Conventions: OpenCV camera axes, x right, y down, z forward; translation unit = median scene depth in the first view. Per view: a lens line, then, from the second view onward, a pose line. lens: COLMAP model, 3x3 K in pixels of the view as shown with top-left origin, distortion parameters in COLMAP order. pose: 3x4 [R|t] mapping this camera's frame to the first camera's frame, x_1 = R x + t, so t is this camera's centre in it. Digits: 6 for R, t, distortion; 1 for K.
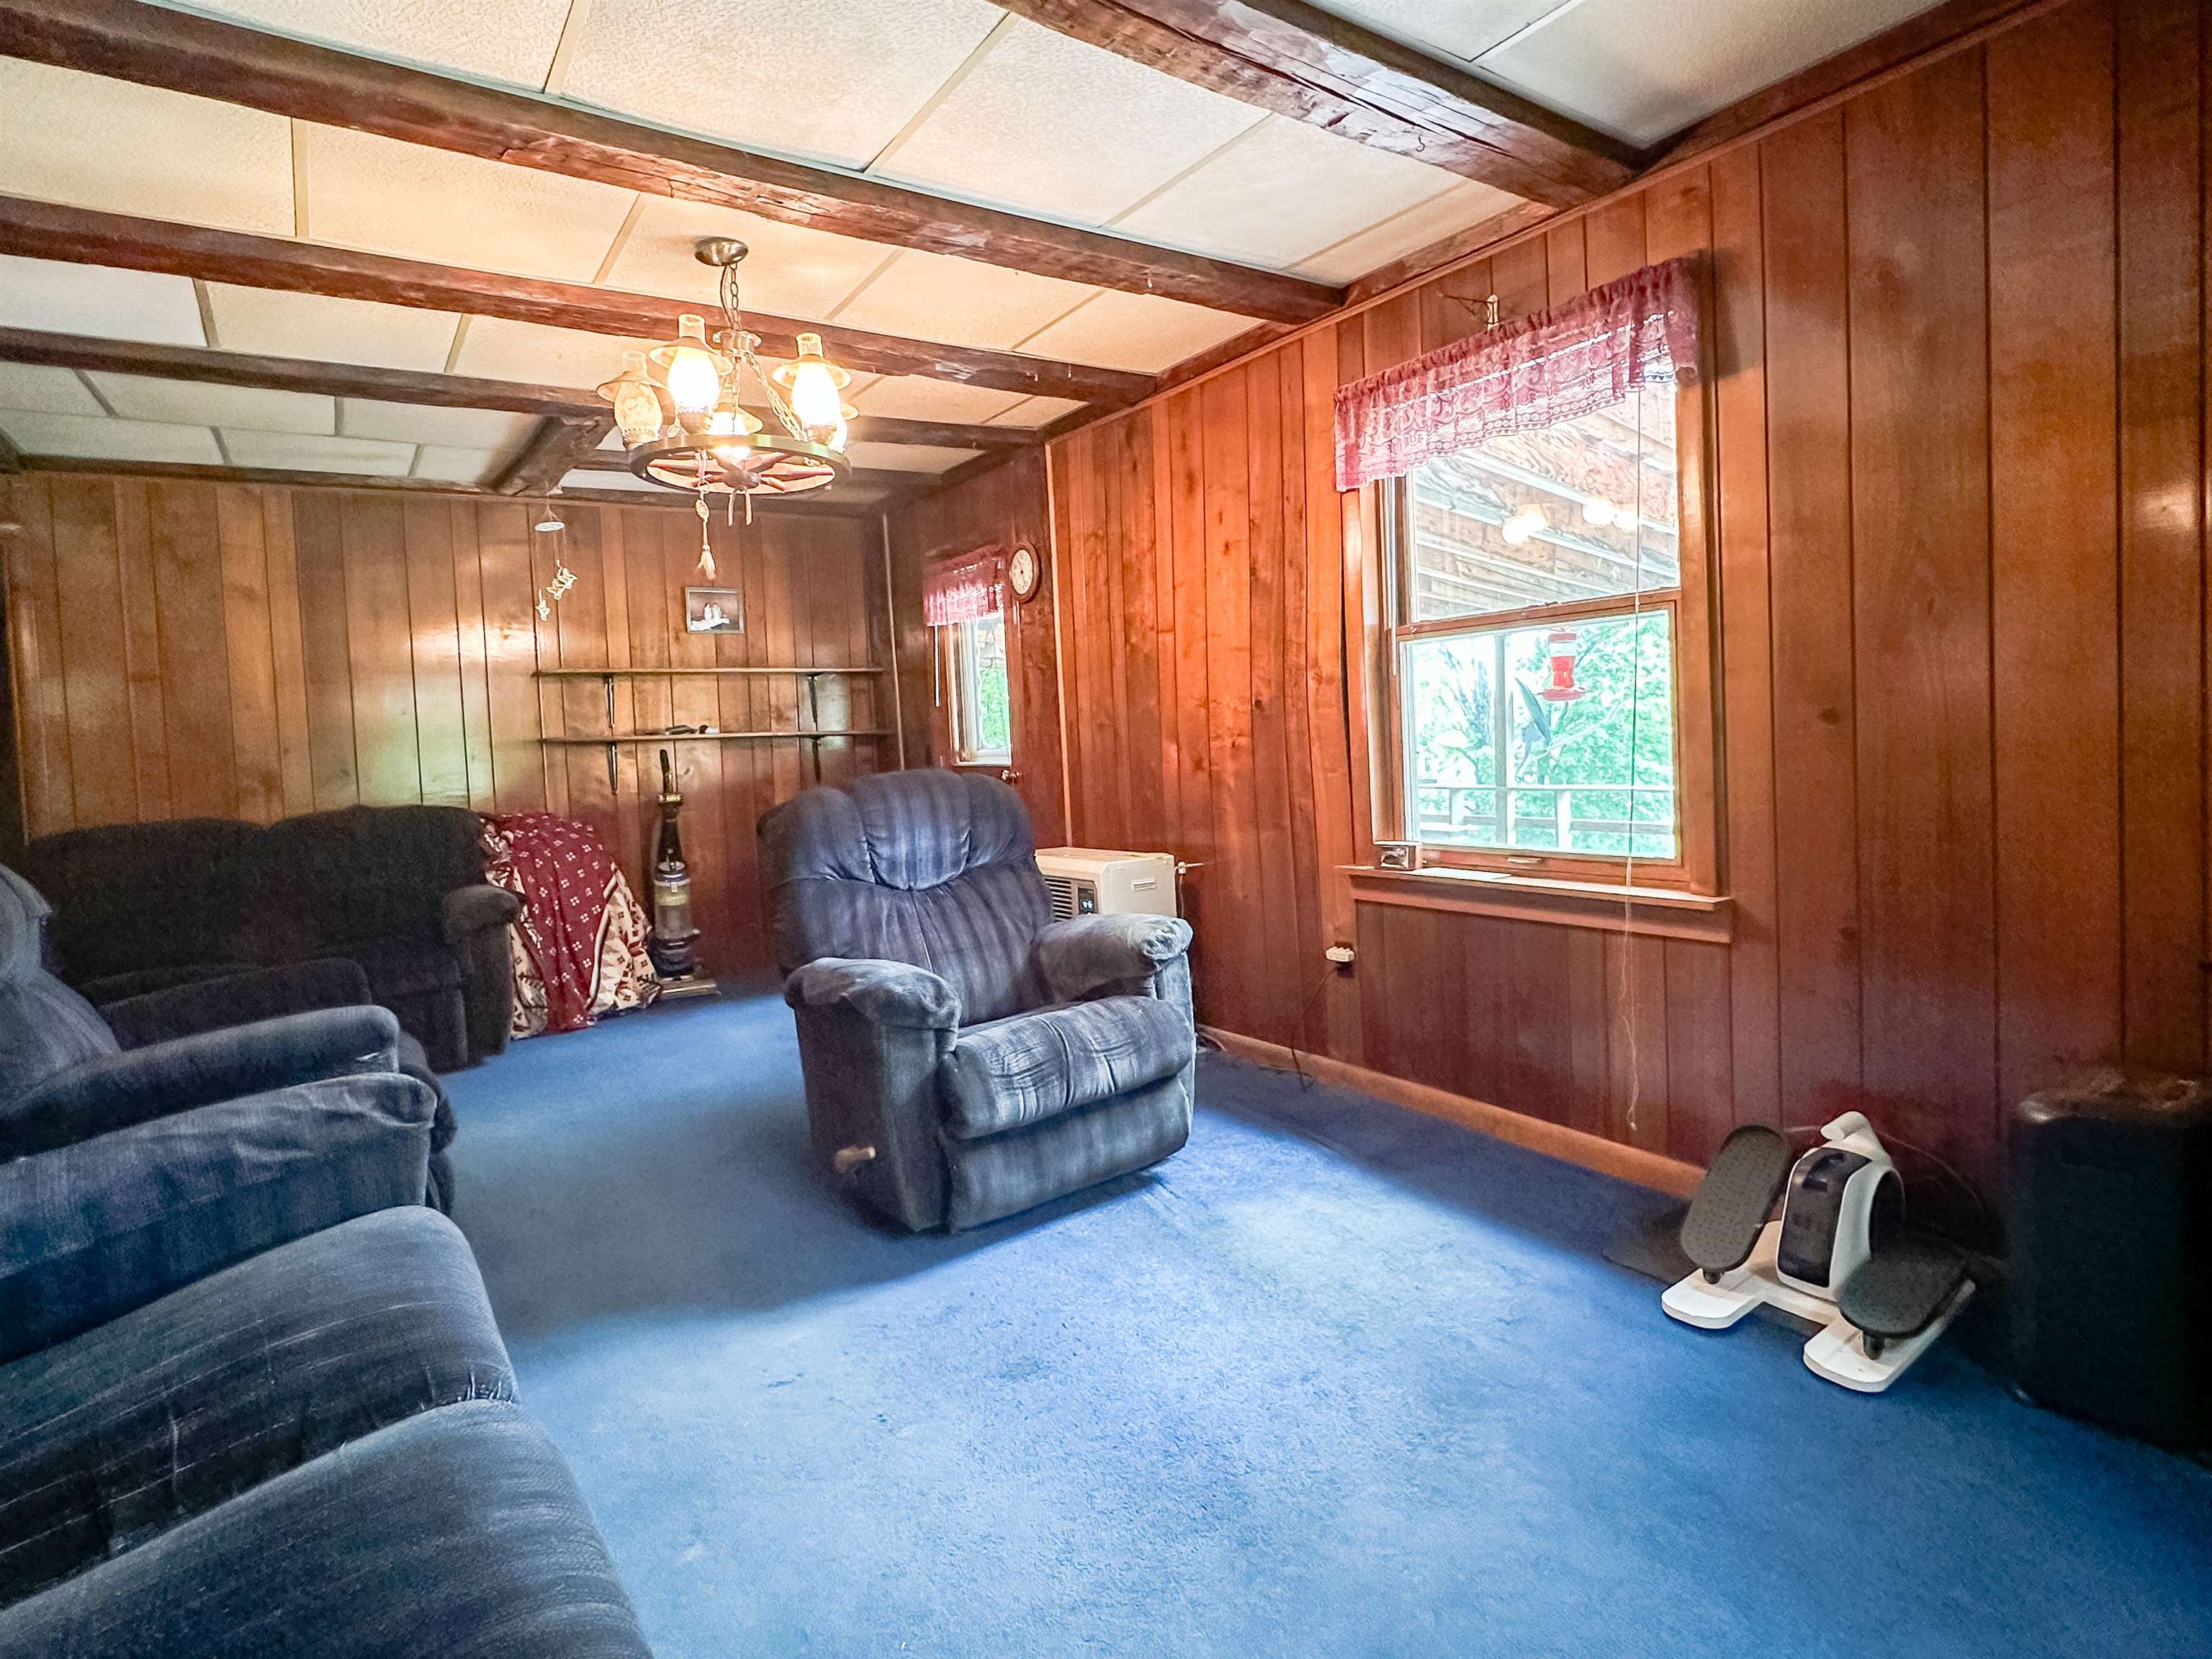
lens RADIAL K [[1128.0, 0, 1118.9], [0, 1128.0, 833.9], [0, 0, 1]] dist [-0.011206, 0.002333]
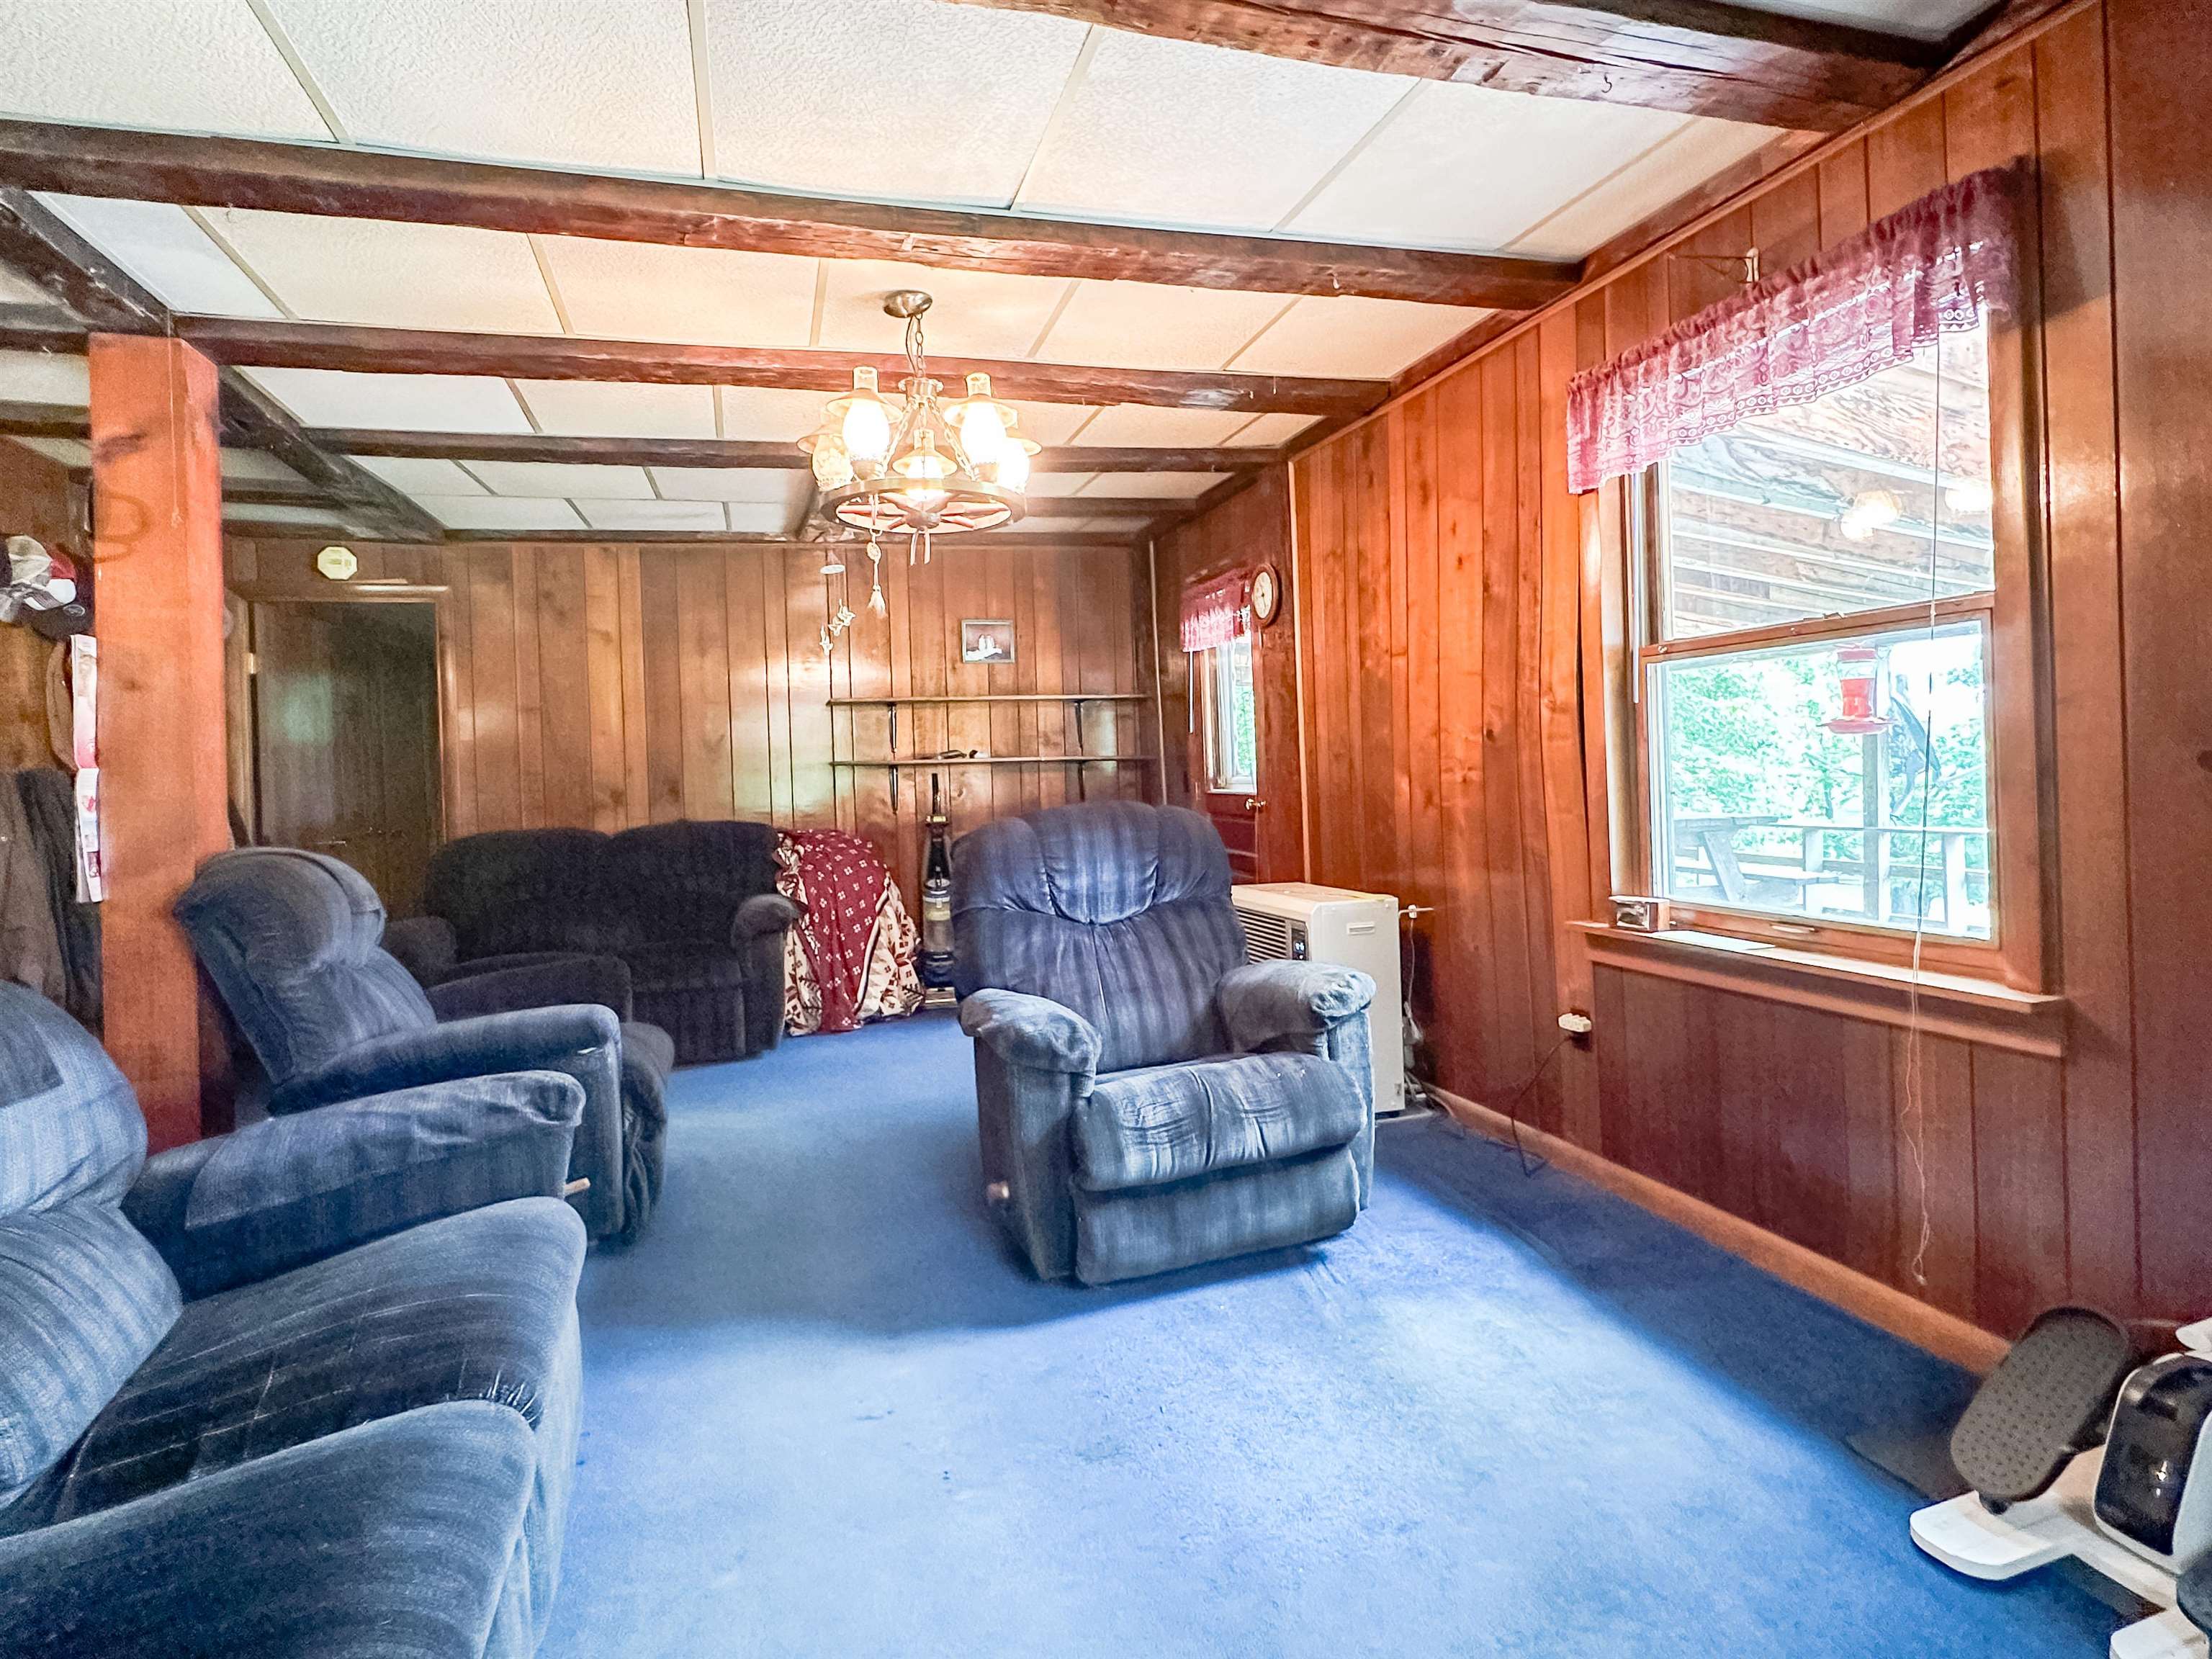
lens RADIAL K [[1128.0, 0, 1114.9], [0, 1128.0, 826.2], [0, 0, 1]] dist [-0.011206, 0.002333]
pose [[0.950319, 0.027316, -0.310077, 0.157411], [-0.034288, 0.999266, -0.017057, -0.022190], [0.309384, 0.026841, 0.950558, 0.077907]]
